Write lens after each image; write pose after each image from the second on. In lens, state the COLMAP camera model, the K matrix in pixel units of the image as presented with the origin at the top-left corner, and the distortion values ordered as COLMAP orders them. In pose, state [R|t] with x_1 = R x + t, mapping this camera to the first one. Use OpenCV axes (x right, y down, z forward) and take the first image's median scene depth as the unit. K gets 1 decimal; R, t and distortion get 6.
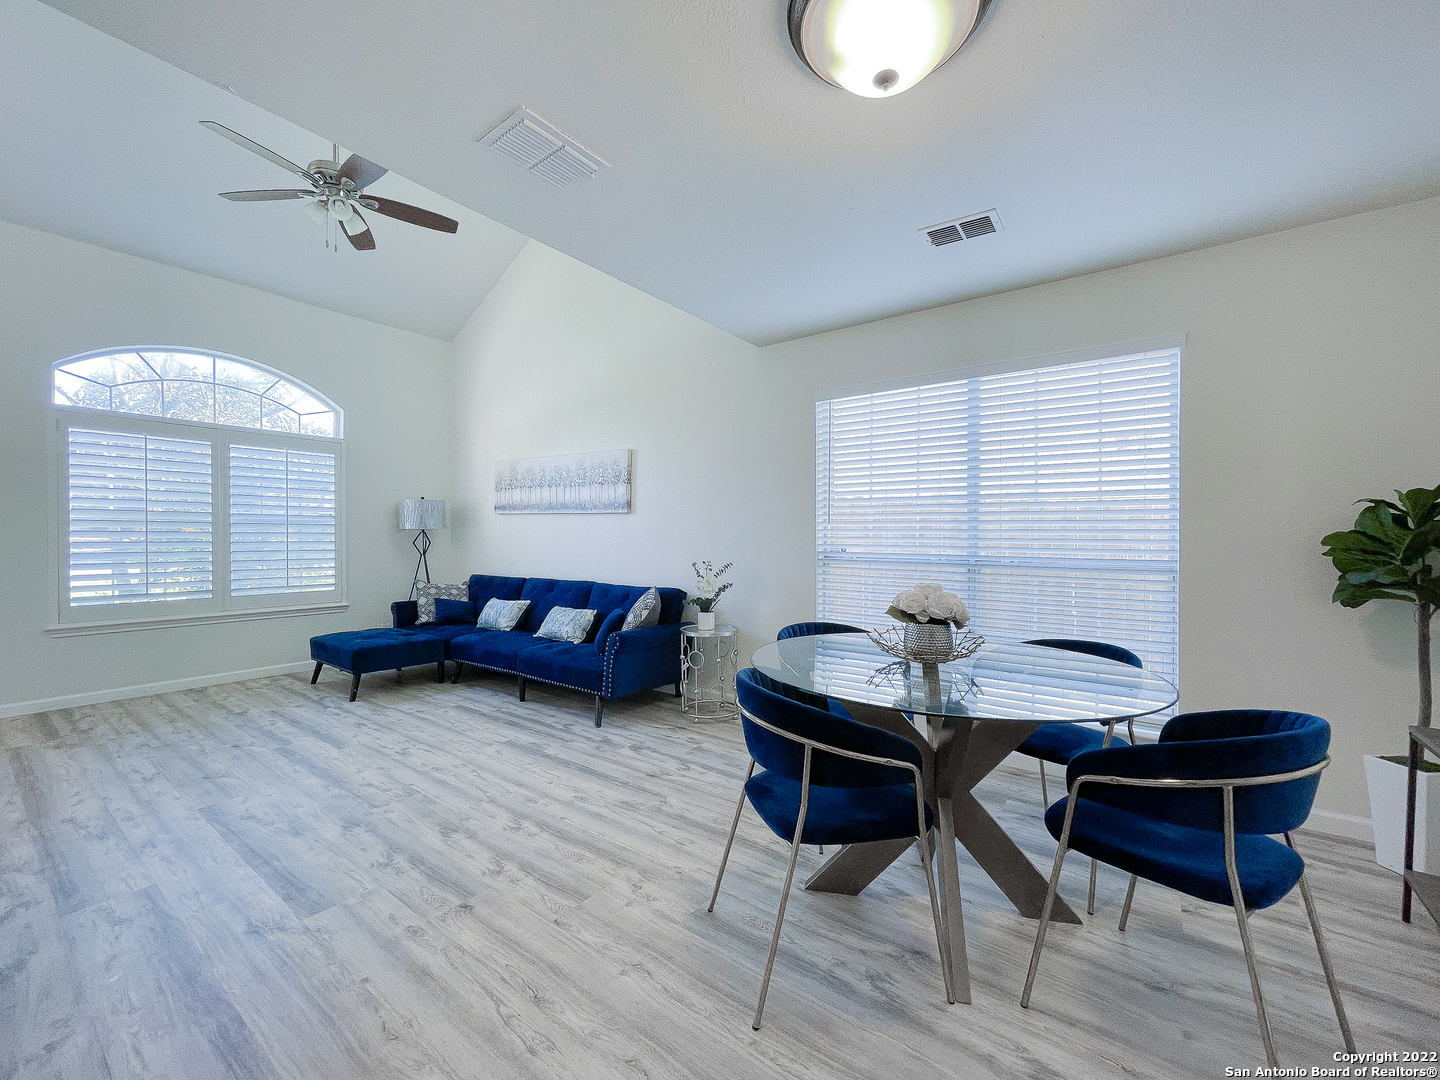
lens RADIAL K [[587.8, 0, 717.7], [0, 587.8, 541.2], [0, 0, 1]] dist [-0.003037, 0.000132]
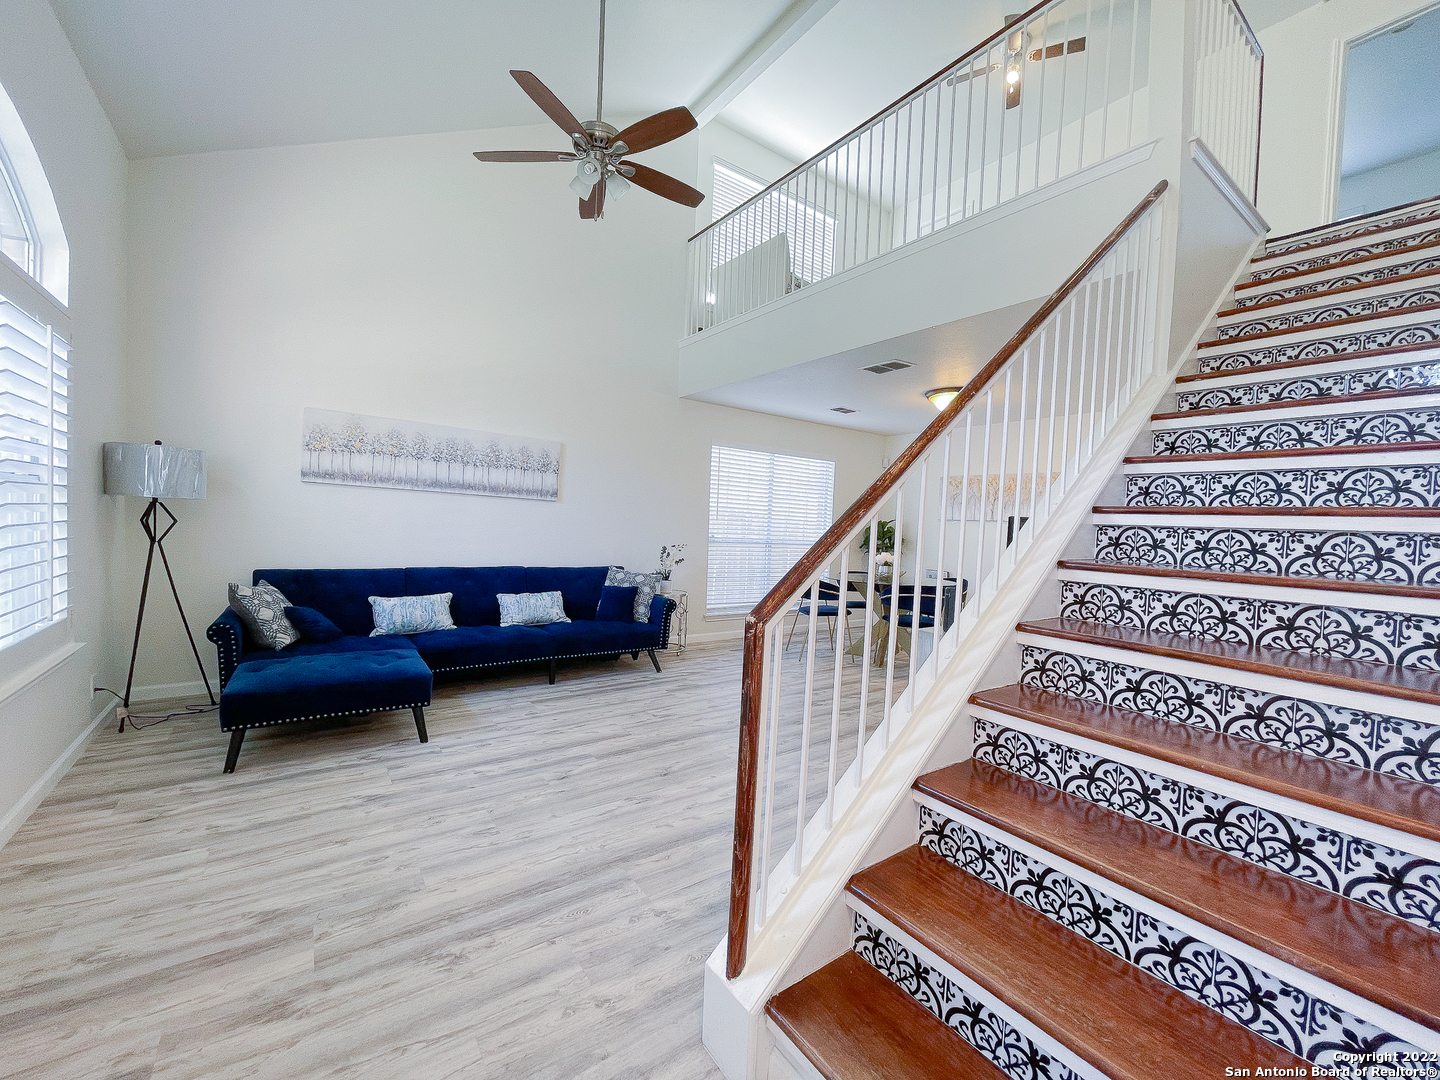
lens RADIAL K [[577.8, 0, 720.0], [0, 577.8, 540.0], [0, 0, 1]] dist [-0.001902, -0.000040]
pose [[0.303576, -0.018576, 0.952626, -1.081731], [-0.035399, 0.998900, 0.030759, -0.019334], [-0.952149, -0.043059, 0.302584, 0.381834]]
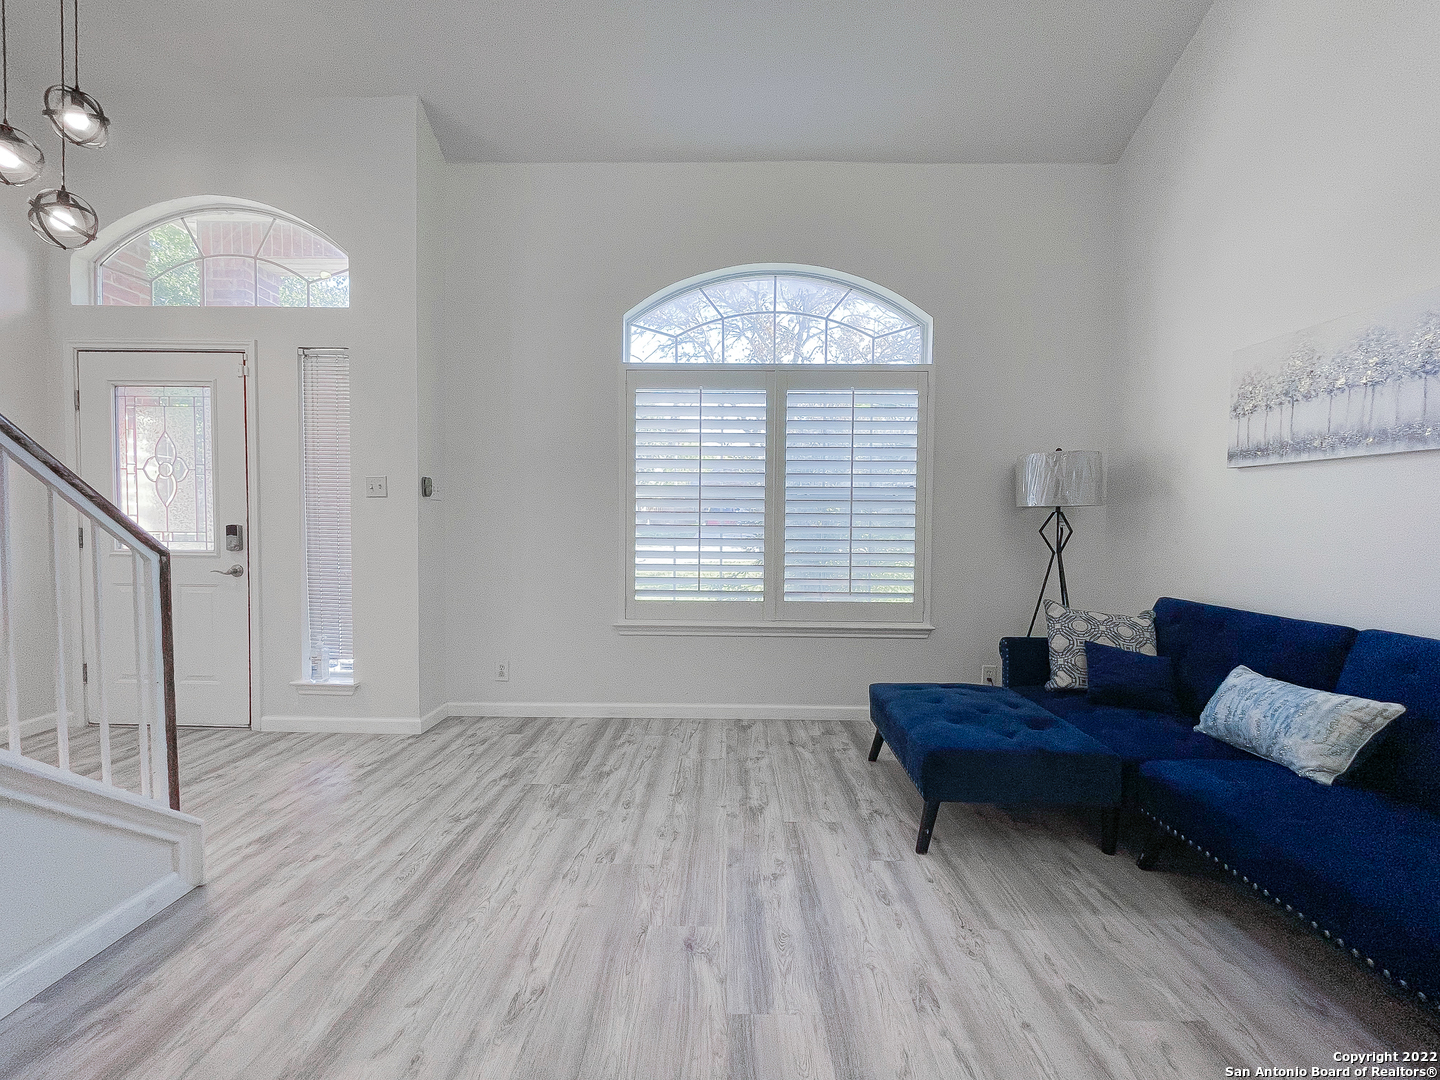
lens RADIAL K [[587.8, 0, 717.7], [0, 587.8, 541.2], [0, 0, 1]] dist [-0.003037, 0.000132]
pose [[0.585233, 0.024137, -0.810506, -0.297868], [-0.013265, 0.999708, 0.020194, 0.006111], [0.810756, -0.001067, 0.585383, 0.516541]]
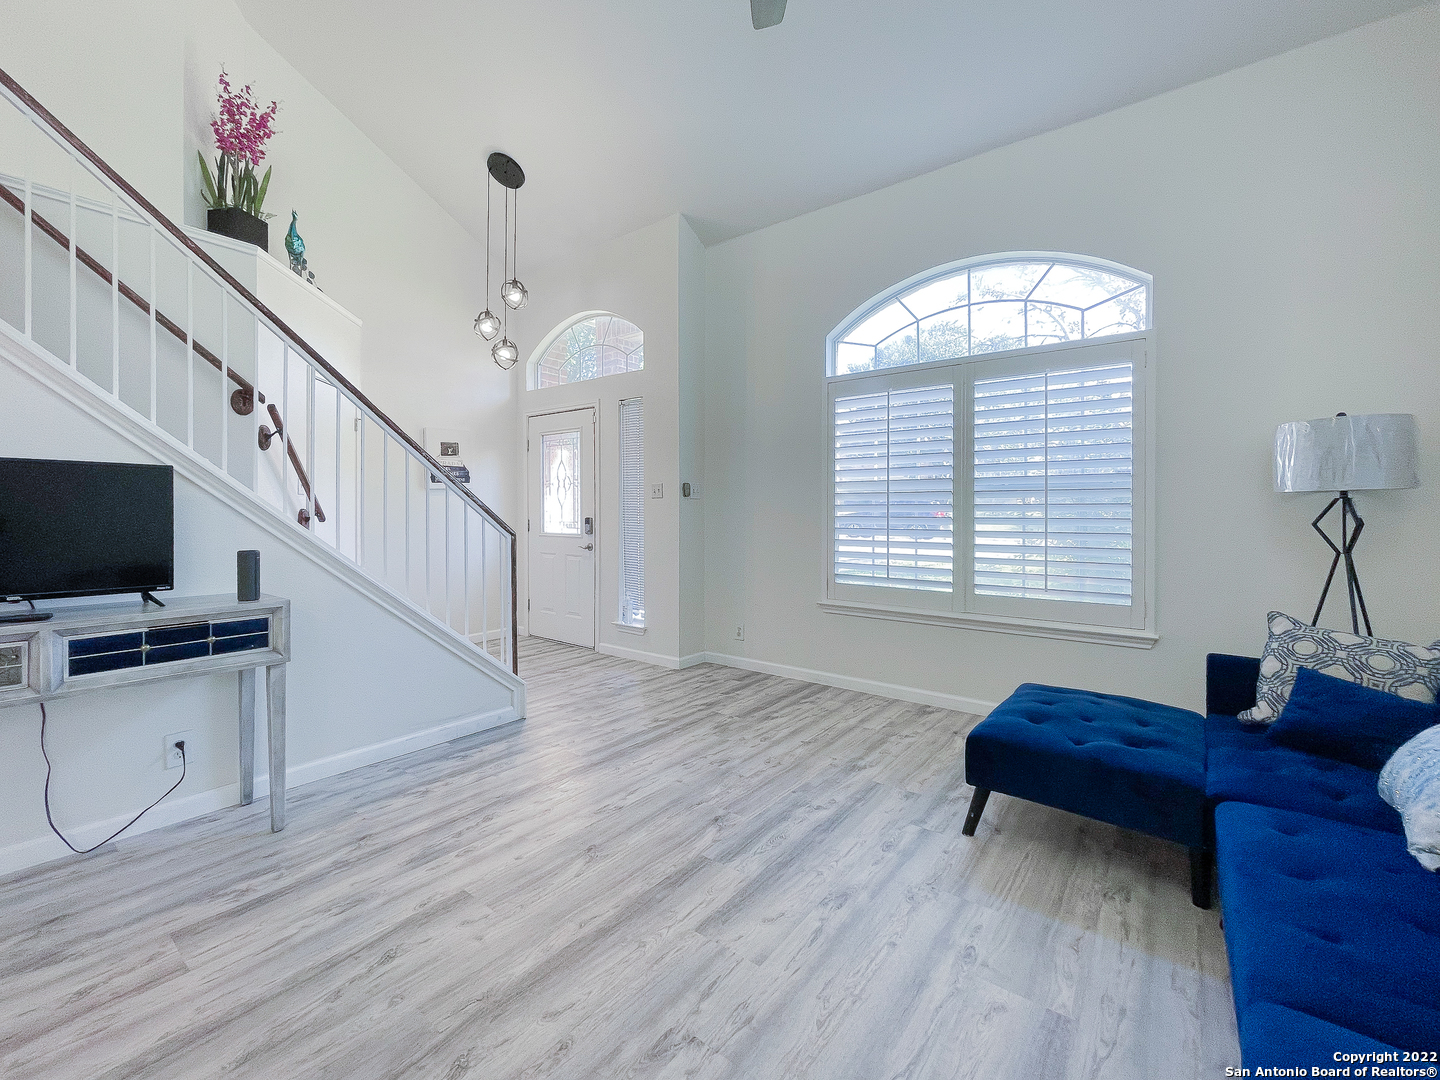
lens RADIAL K [[605.9, 0, 715.3], [0, 605.9, 513.8], [0, 0, 1]] dist [-0.003898, -0.000396]
pose [[-0.018620, 0.001793, -0.999825, -0.086602], [-0.008802, 0.999959, 0.001957, -0.002400], [0.999788, 0.008837, -0.018603, 0.706426]]
